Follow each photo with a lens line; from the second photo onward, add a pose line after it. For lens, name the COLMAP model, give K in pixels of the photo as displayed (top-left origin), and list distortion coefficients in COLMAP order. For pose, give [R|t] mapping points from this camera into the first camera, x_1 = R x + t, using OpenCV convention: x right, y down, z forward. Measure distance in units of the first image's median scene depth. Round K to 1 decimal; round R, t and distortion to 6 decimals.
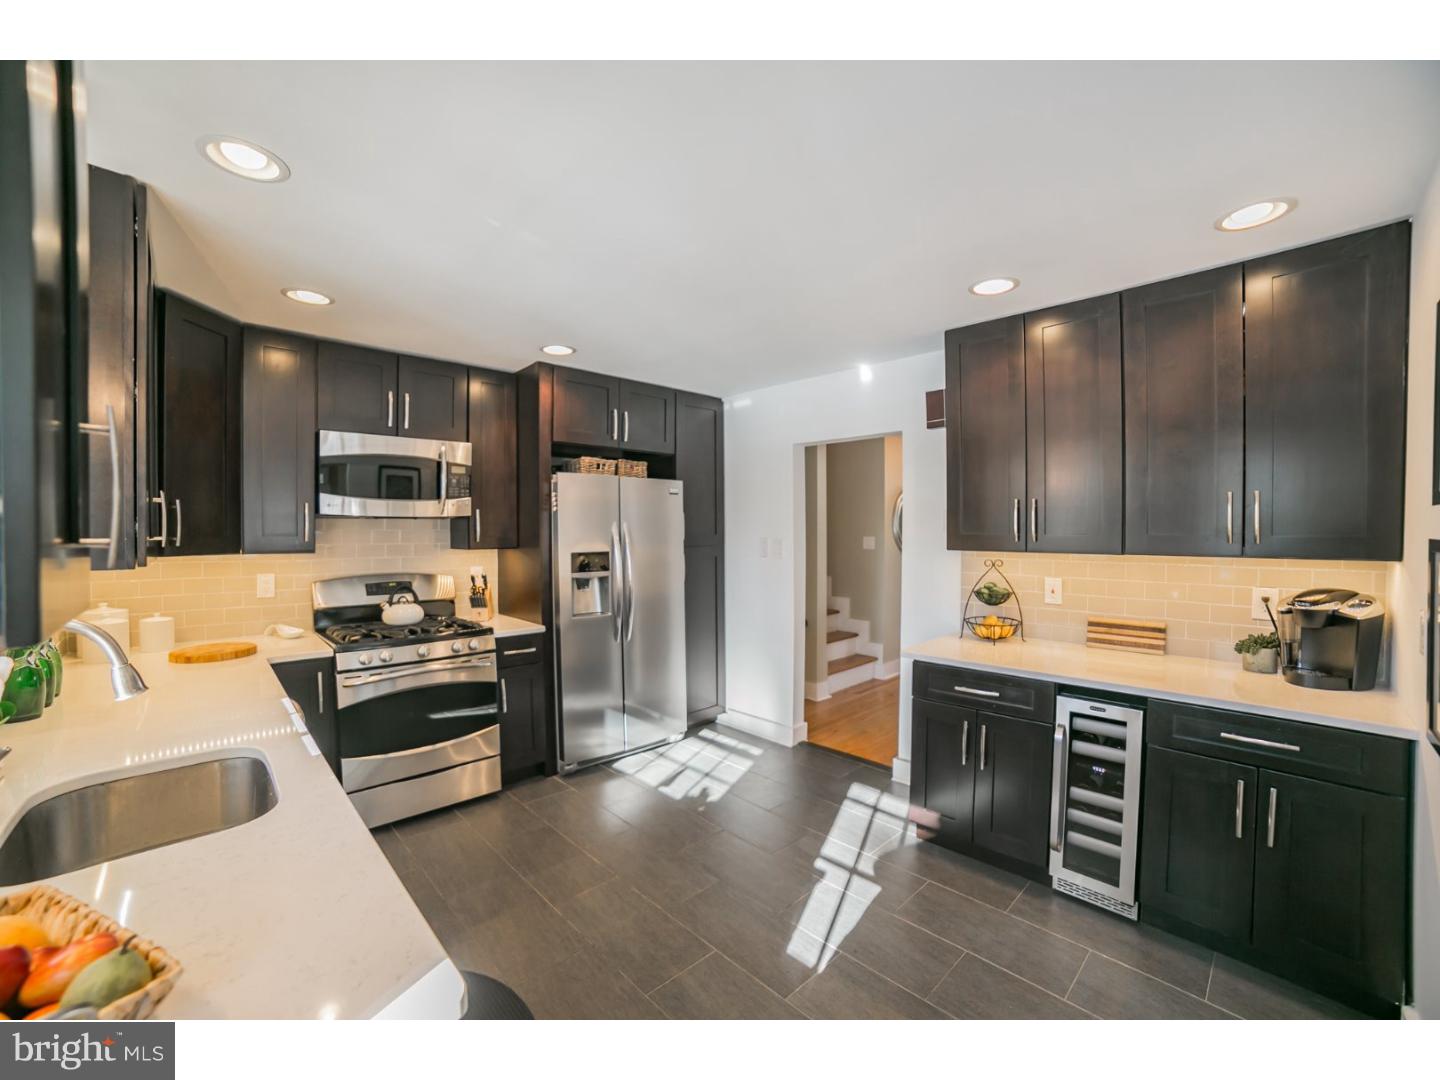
lens RADIAL K [[641.8, 0, 720.0], [0, 641.8, 540.0], [0, 0, 1]] dist [-0.000179, 0.000041]
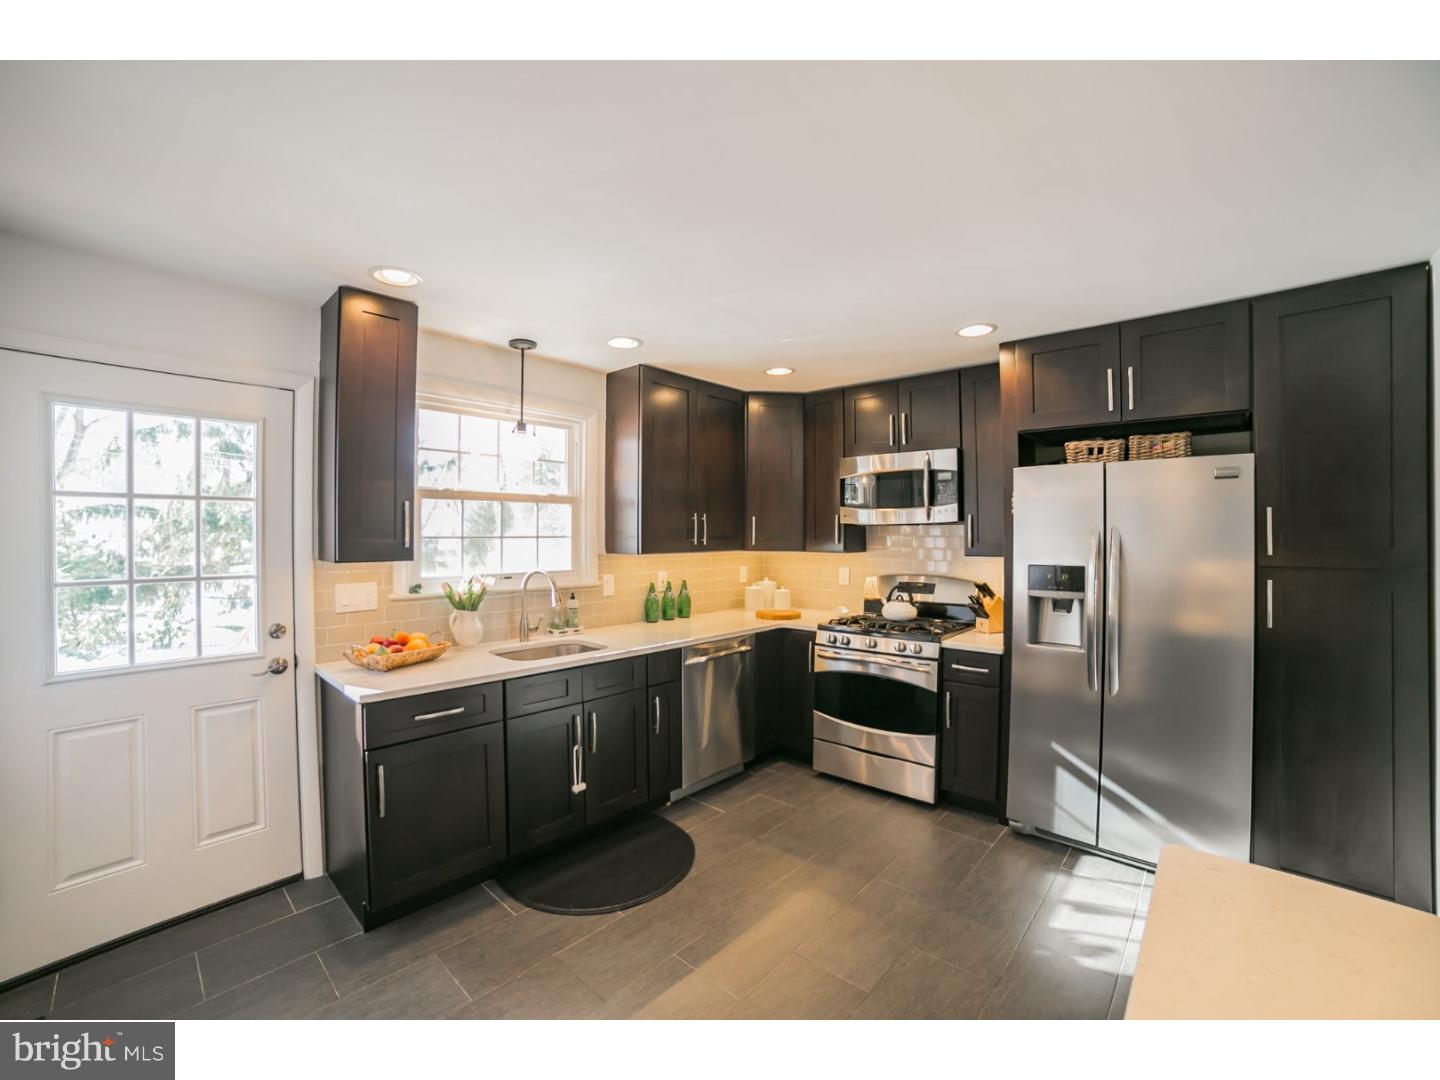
lens RADIAL K [[641.8, 0, 720.0], [0, 641.8, 540.0], [0, 0, 1]] dist [-0.000179, 0.000041]
pose [[0.102712, 0.012800, -0.994629, 0.554353], [-0.019088, 0.999758, 0.010894, -0.013427], [0.994528, 0.017867, 0.102932, 0.542270]]
